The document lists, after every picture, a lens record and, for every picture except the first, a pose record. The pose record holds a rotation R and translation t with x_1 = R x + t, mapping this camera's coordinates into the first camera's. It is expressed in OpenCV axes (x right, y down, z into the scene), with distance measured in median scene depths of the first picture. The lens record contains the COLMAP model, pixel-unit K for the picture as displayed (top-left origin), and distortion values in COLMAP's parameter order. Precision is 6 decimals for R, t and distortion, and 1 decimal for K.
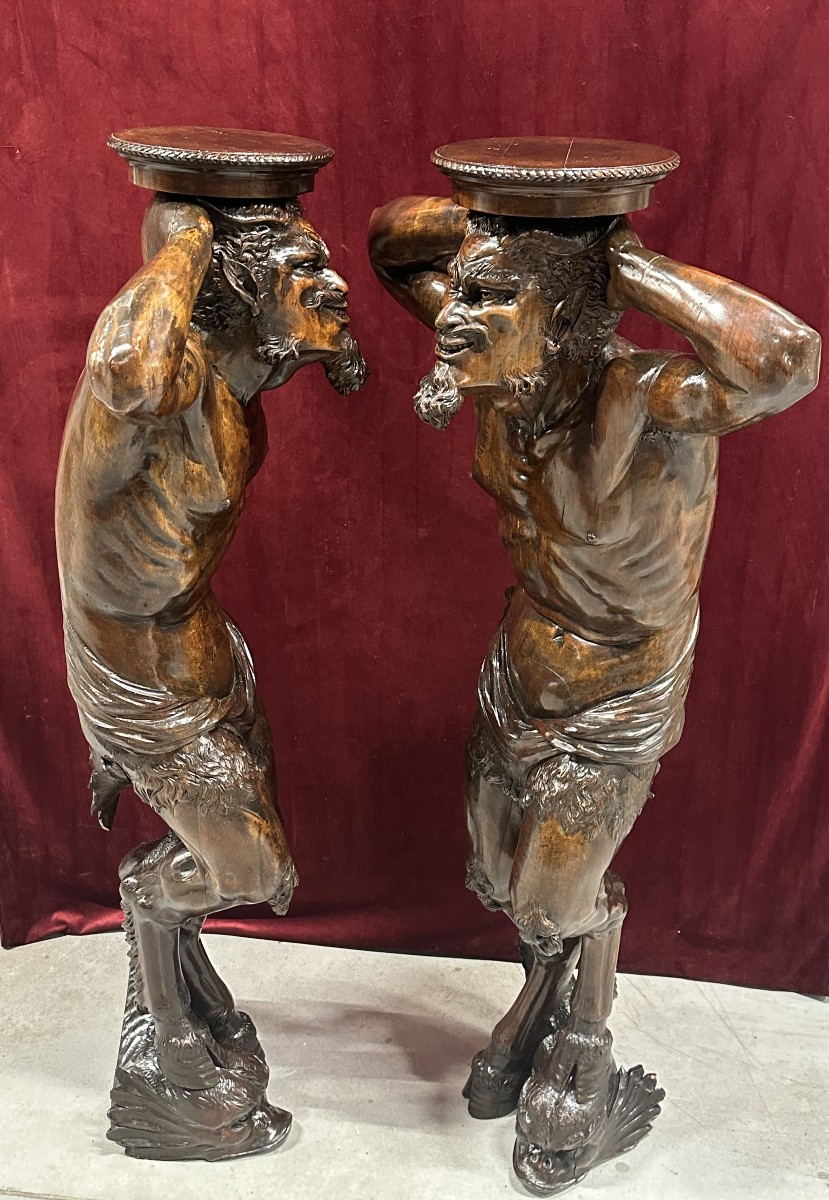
lens RADIAL K [[1305.4, 0, 398.6], [0, 1305.4, 616.9], [0, 0, 1]] dist [0.034602, 0.000000]
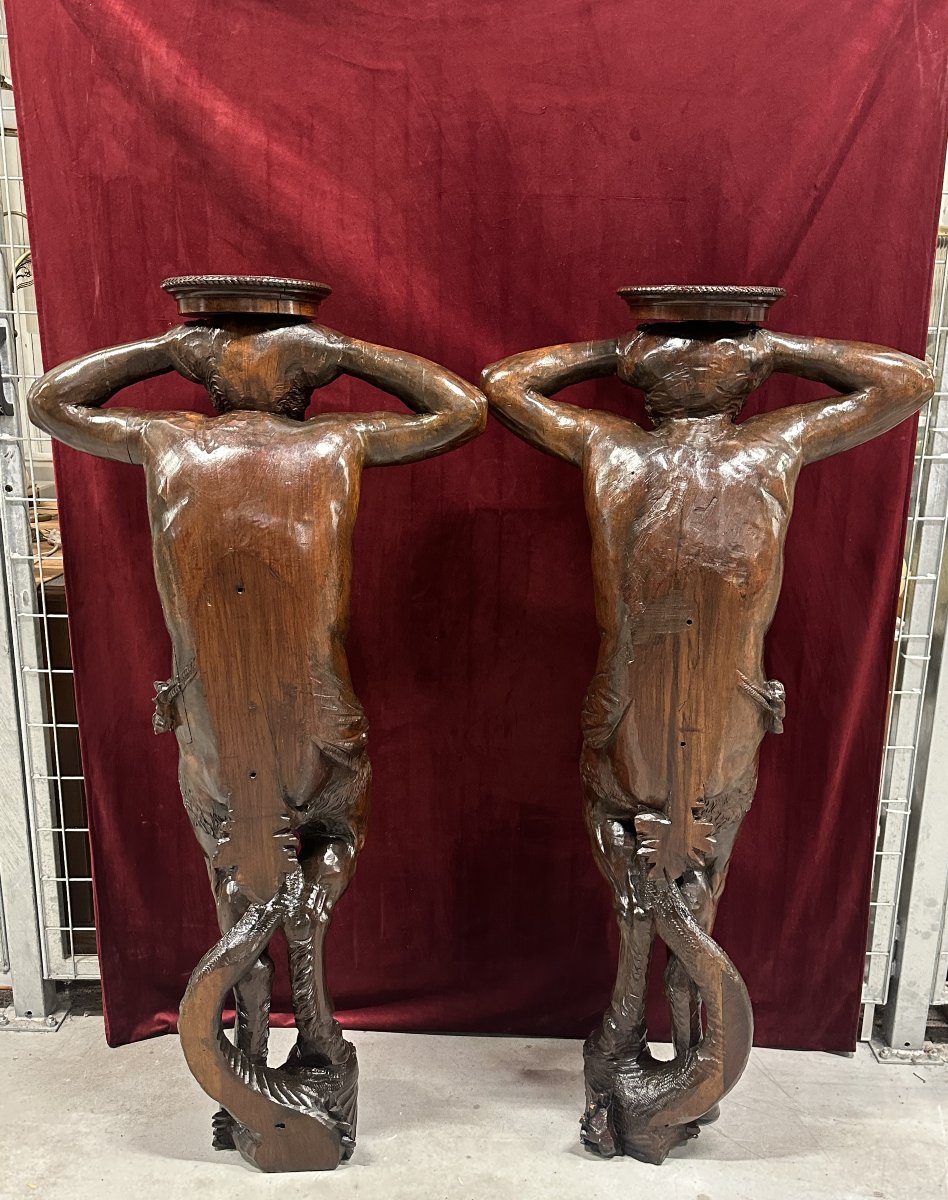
lens RADIAL K [[1130.8, 0, 470.2], [0, 1130.8, 672.5], [0, 0, 1]] dist [0.026837, 0.000000]
pose [[0.995097, -0.010982, 0.098288, -0.124383], [0.026598, 0.986918, -0.159013, 0.138147], [-0.095256, 0.160848, 0.982372, 0.002401]]
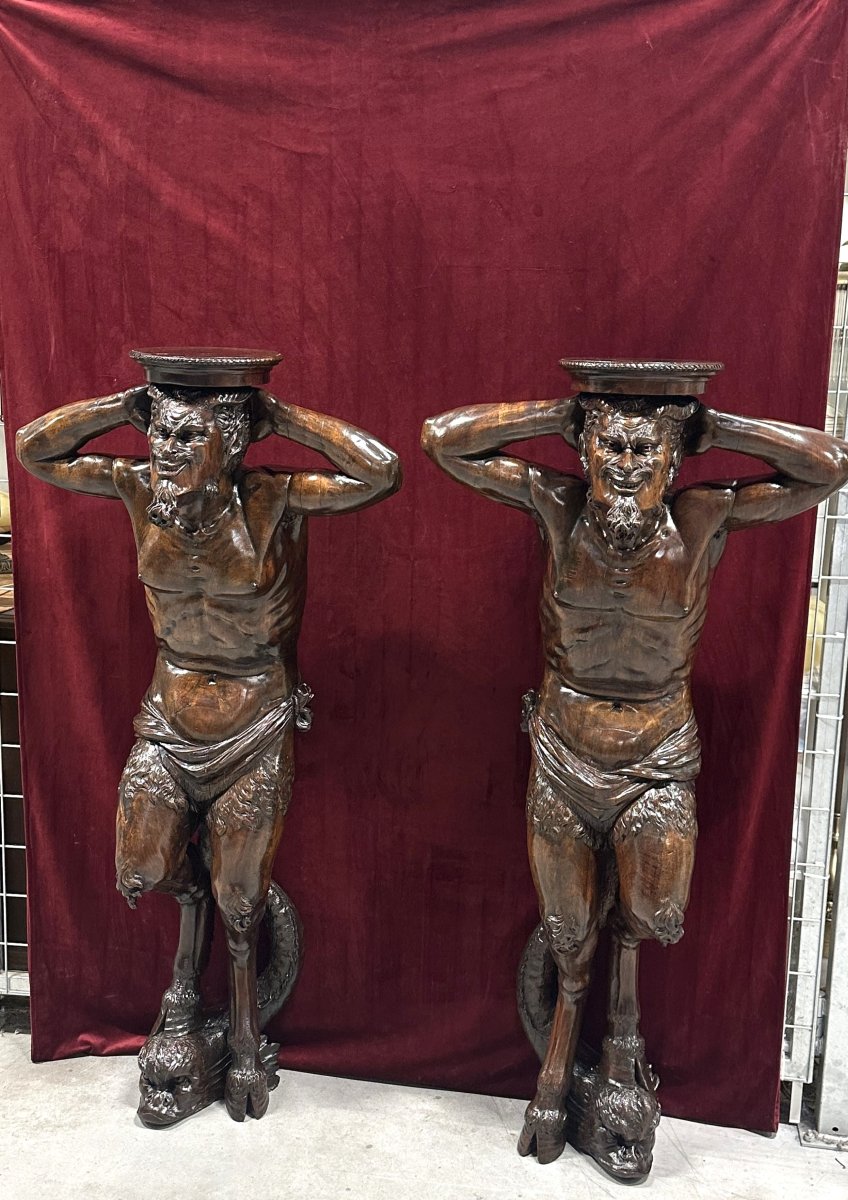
lens RADIAL K [[1339.4, 0, 396.8], [0, 1339.4, 655.9], [0, 0, 1]] dist [0.101492, 0.000000]
pose [[0.998449, 0.033580, -0.044399, 0.063324], [-0.042568, 0.974523, -0.220213, 0.207404], [0.035873, 0.221761, 0.974441, -0.253998]]
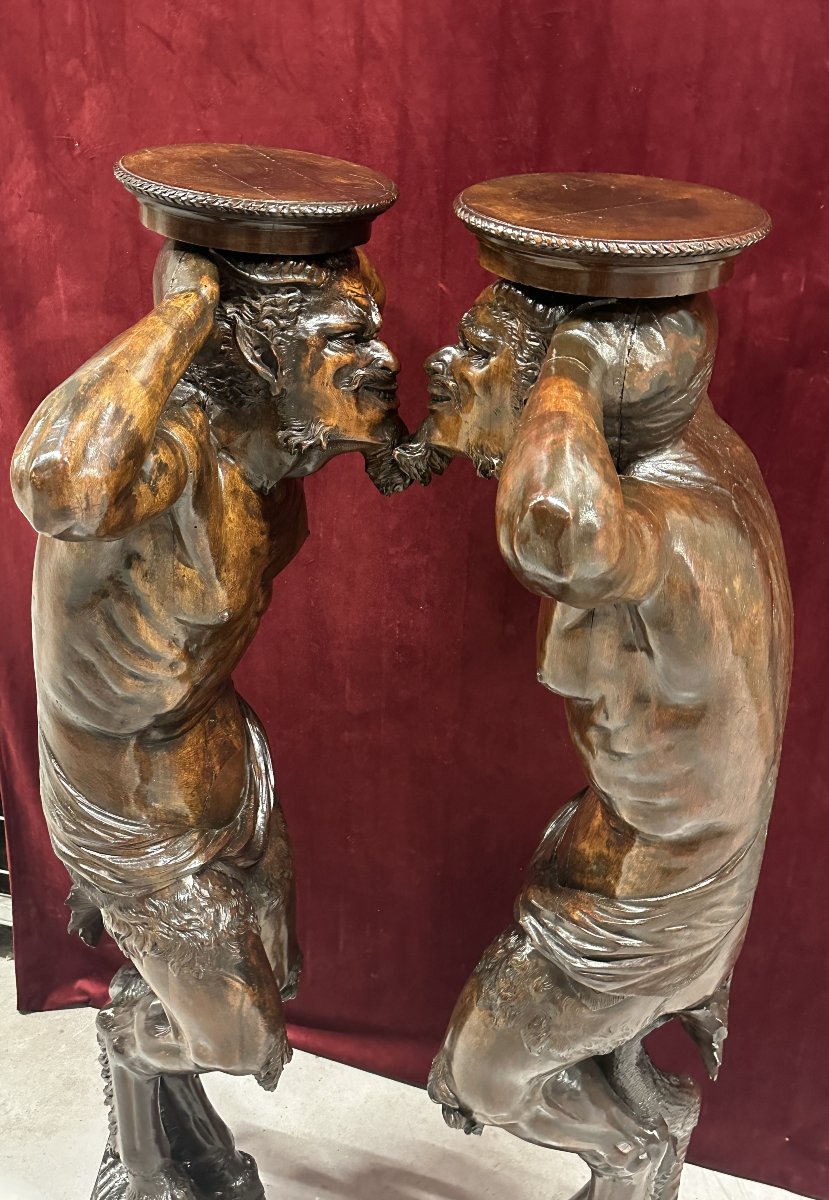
lens RADIAL K [[1354.9, 0, 392.7], [0, 1354.9, 599.0], [0, 0, 1]] dist [0.049179, 0.000000]
pose [[0.980944, 0.115172, -0.156474, 0.085004], [-0.111420, 0.993239, 0.032572, -0.116290], [0.159167, -0.014517, 0.987145, 0.160095]]
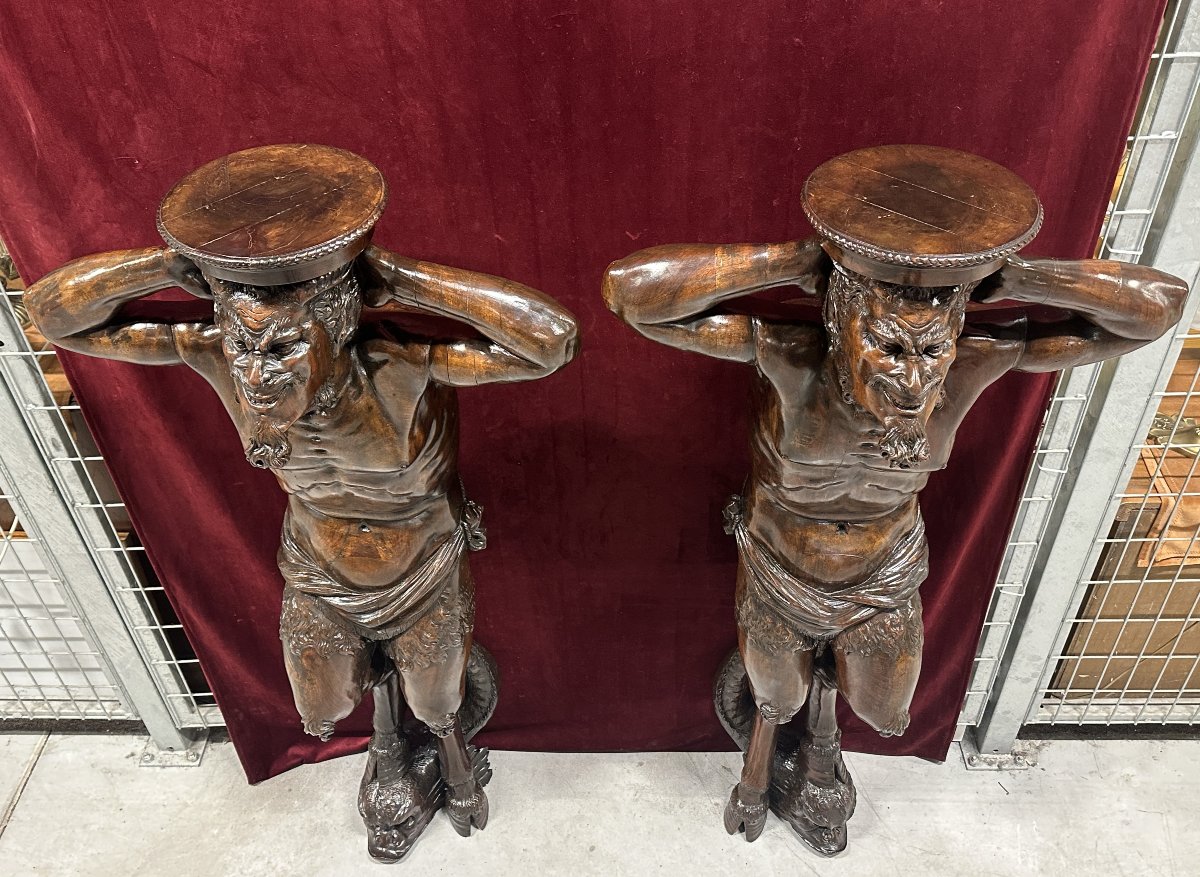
lens RADIAL K [[1050.0, 0, 604.1], [0, 1050.0, 461.7], [0, 0, 1]] dist [0.063318, -0.075829]
pose [[0.993027, -0.097200, 0.066710, -0.032620], [0.075187, 0.958019, 0.276672, -0.342247], [-0.090802, -0.269727, 0.958646, 0.196158]]
